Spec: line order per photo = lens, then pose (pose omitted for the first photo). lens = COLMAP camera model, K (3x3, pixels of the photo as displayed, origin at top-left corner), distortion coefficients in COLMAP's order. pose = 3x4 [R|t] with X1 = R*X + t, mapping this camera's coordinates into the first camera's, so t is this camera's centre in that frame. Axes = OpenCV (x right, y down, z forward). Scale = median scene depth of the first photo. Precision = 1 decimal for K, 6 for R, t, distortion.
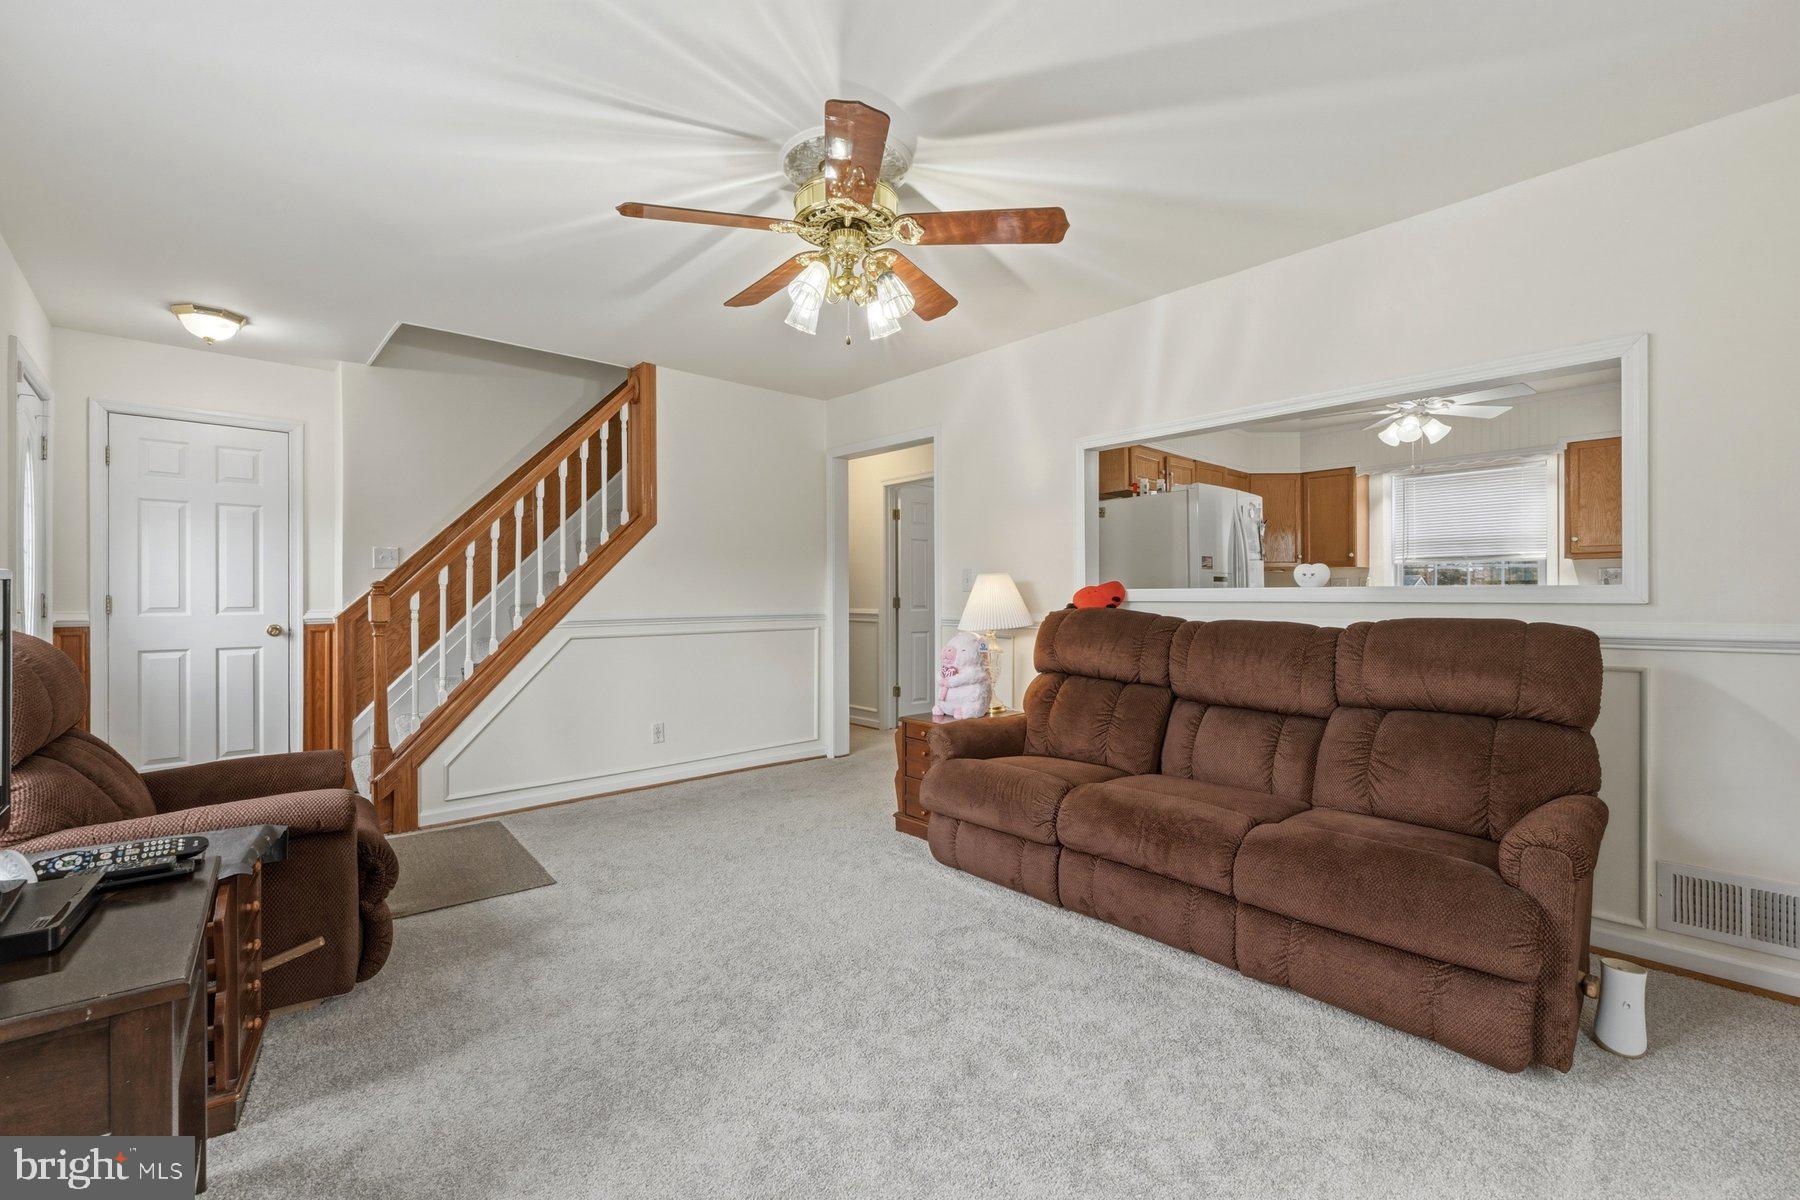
lens RADIAL K [[763.1, 0, 902.3], [0, 763.1, 597.5], [0, 0, 1]] dist [0.002046, 0.000521]
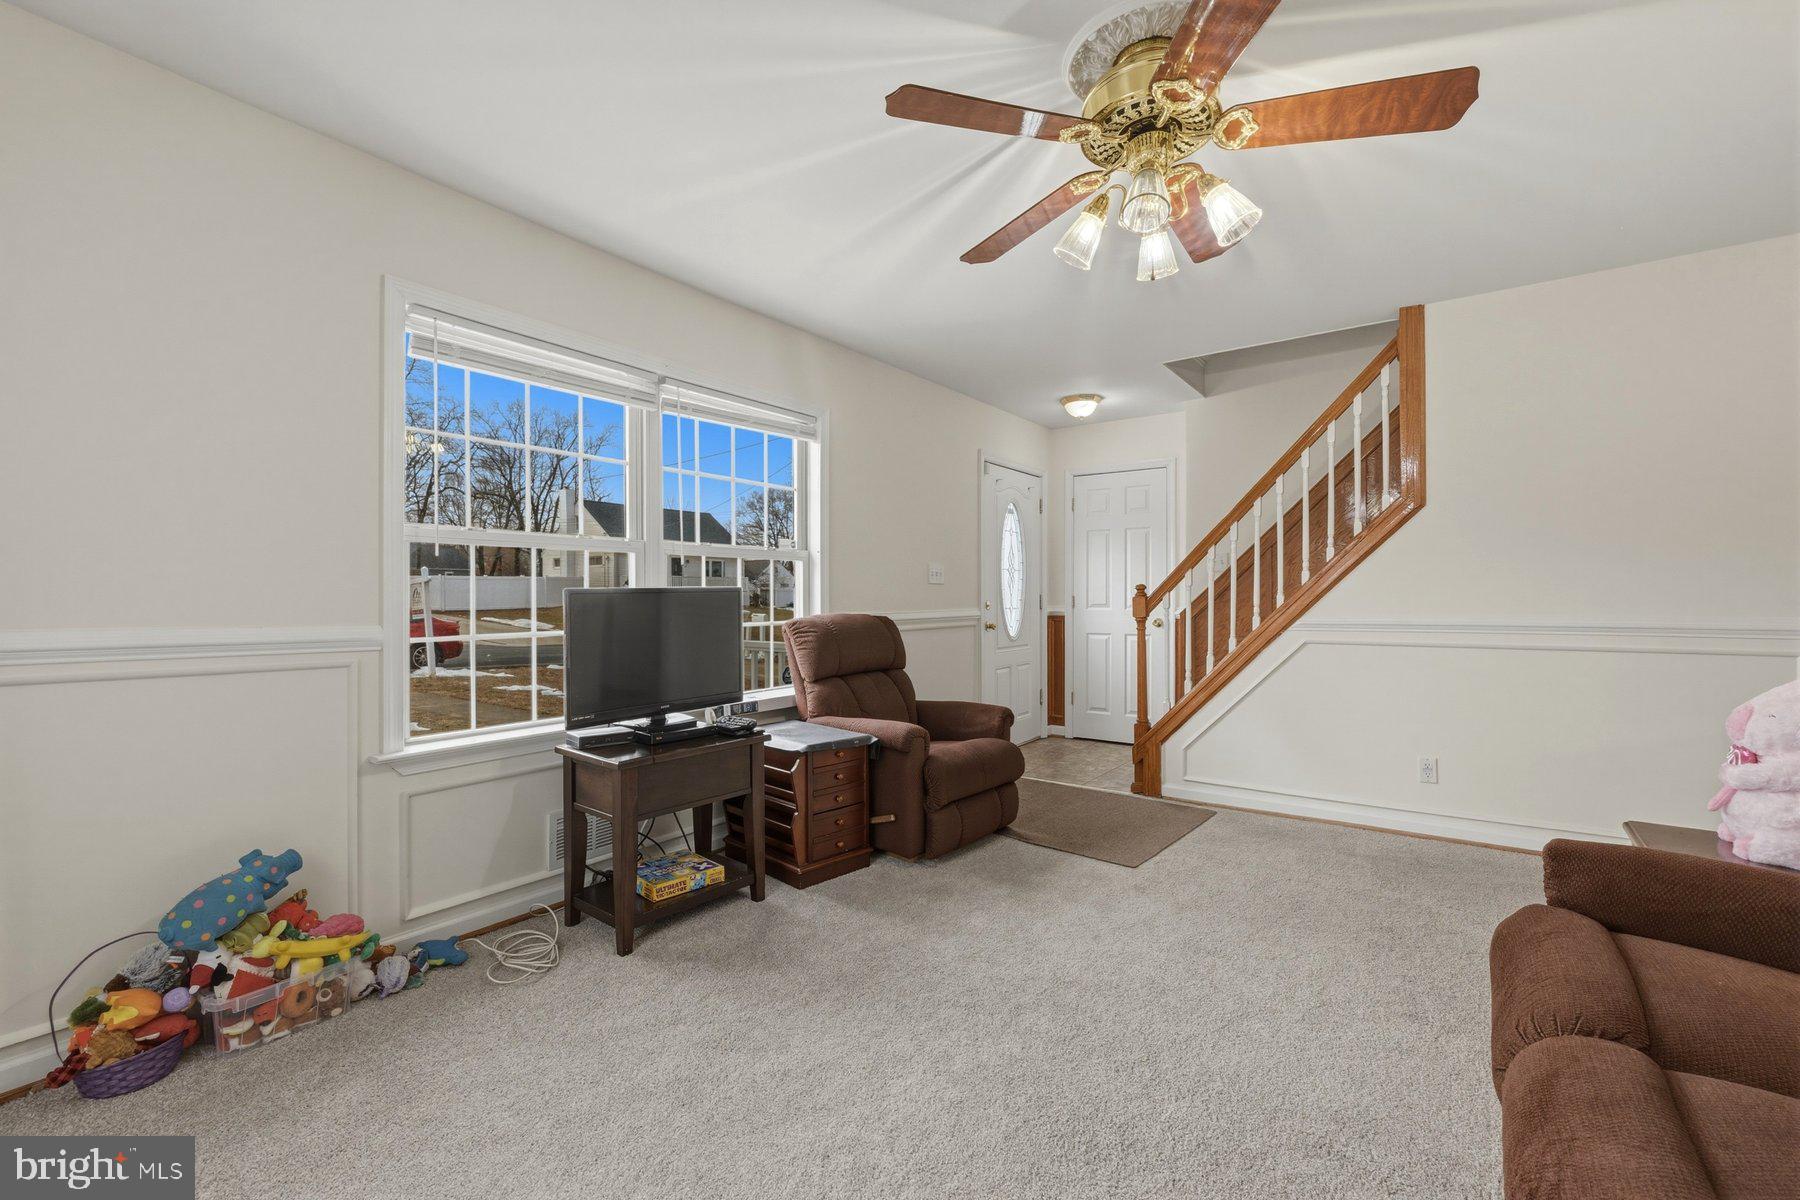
lens RADIAL K [[763.1, 0, 902.3], [0, 763.1, 597.5], [0, 0, 1]] dist [0.002046, 0.000521]
pose [[0.192444, 0.002025, -0.981306, 0.430525], [0.000418, 0.999998, 0.002145, -0.003039], [0.981308, -0.000823, 0.192443, 0.396211]]
